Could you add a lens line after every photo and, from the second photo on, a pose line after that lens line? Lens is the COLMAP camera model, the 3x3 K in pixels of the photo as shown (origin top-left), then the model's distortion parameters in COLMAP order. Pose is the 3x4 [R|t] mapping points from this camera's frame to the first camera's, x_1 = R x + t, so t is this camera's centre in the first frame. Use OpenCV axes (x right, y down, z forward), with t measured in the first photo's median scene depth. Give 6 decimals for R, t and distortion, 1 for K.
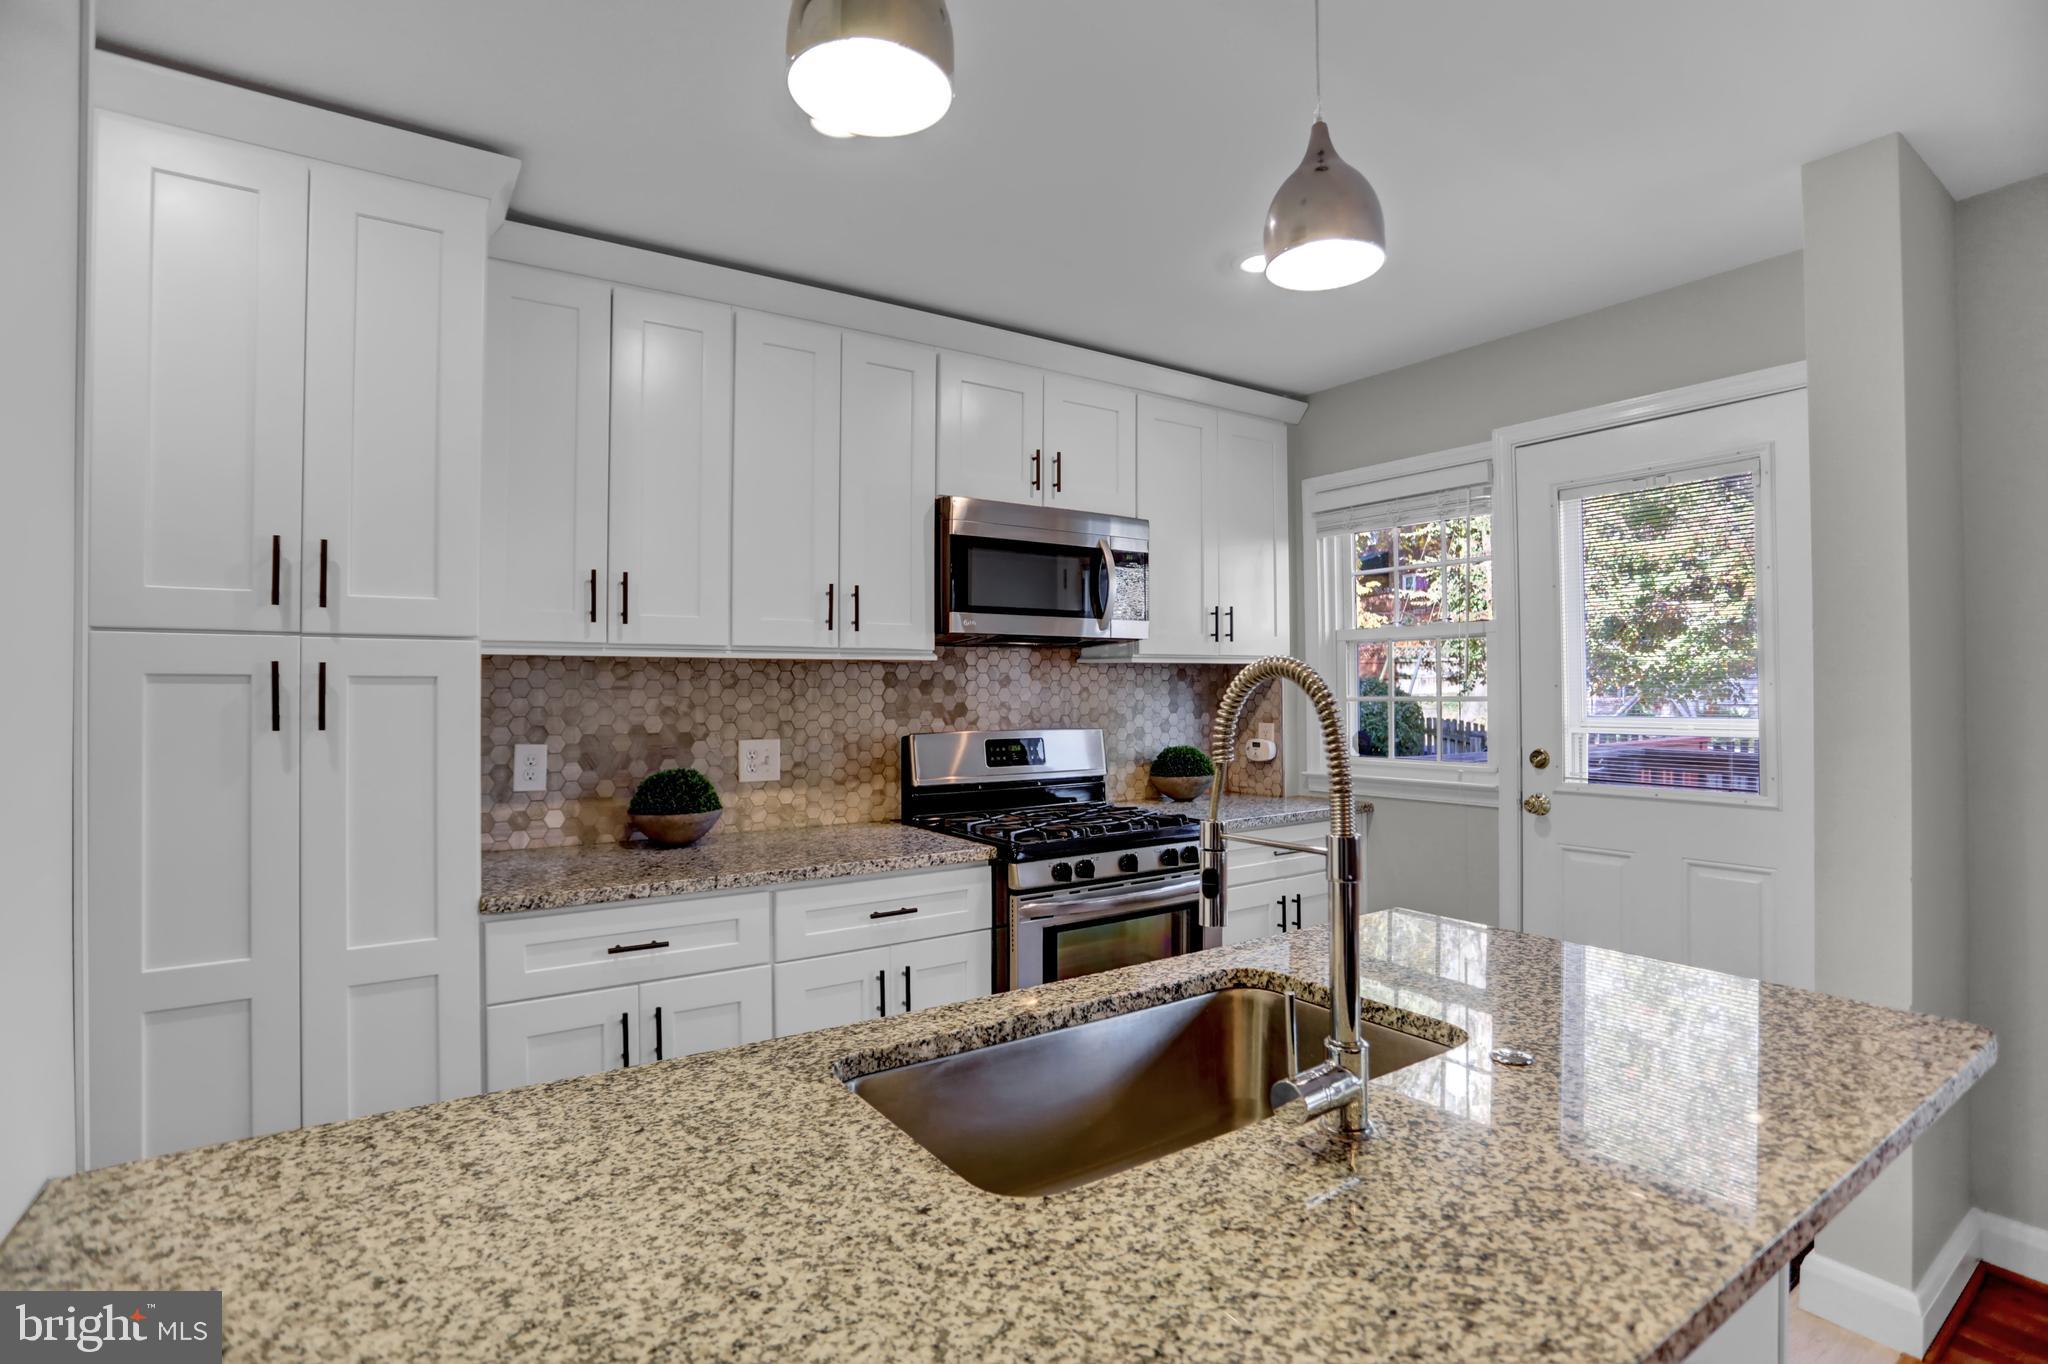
lens RADIAL K [[995.4, 0, 1026.3], [0, 995.4, 670.3], [0, 0, 1]] dist [-0.051868, 0.010424]
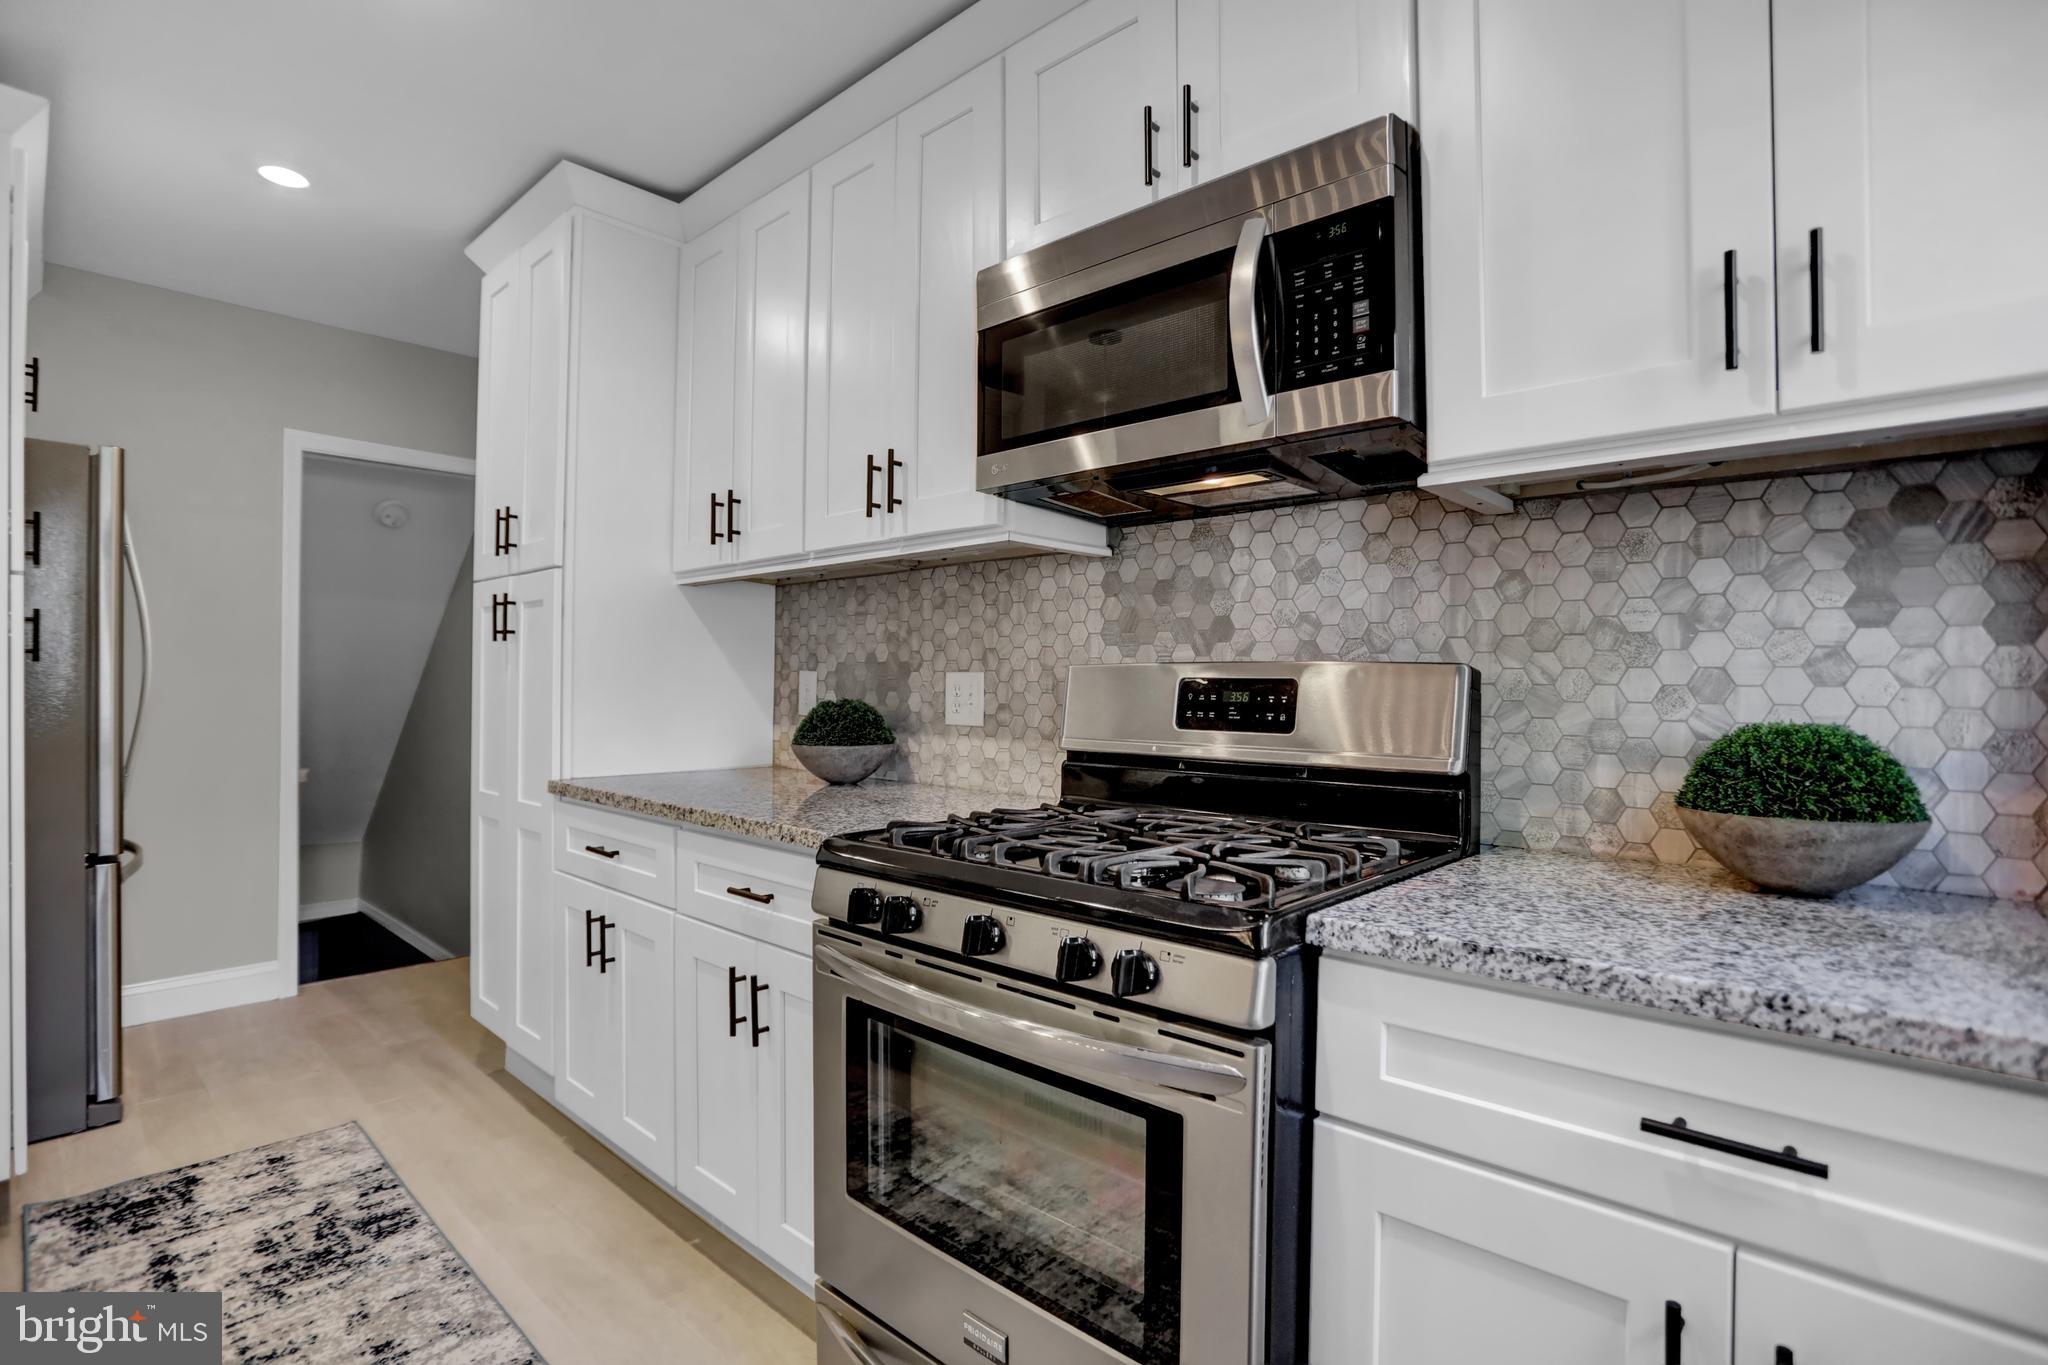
lens RADIAL K [[995.4, 0, 1090.9], [0, 995.4, 691.8], [0, 0, 1]] dist [-0.051868, 0.010424]
pose [[0.257049, 0.008913, -0.966357, 0.509198], [0.011022, 0.999865, 0.012154, 0.075313], [0.966336, -0.013776, 0.256916, 0.875588]]
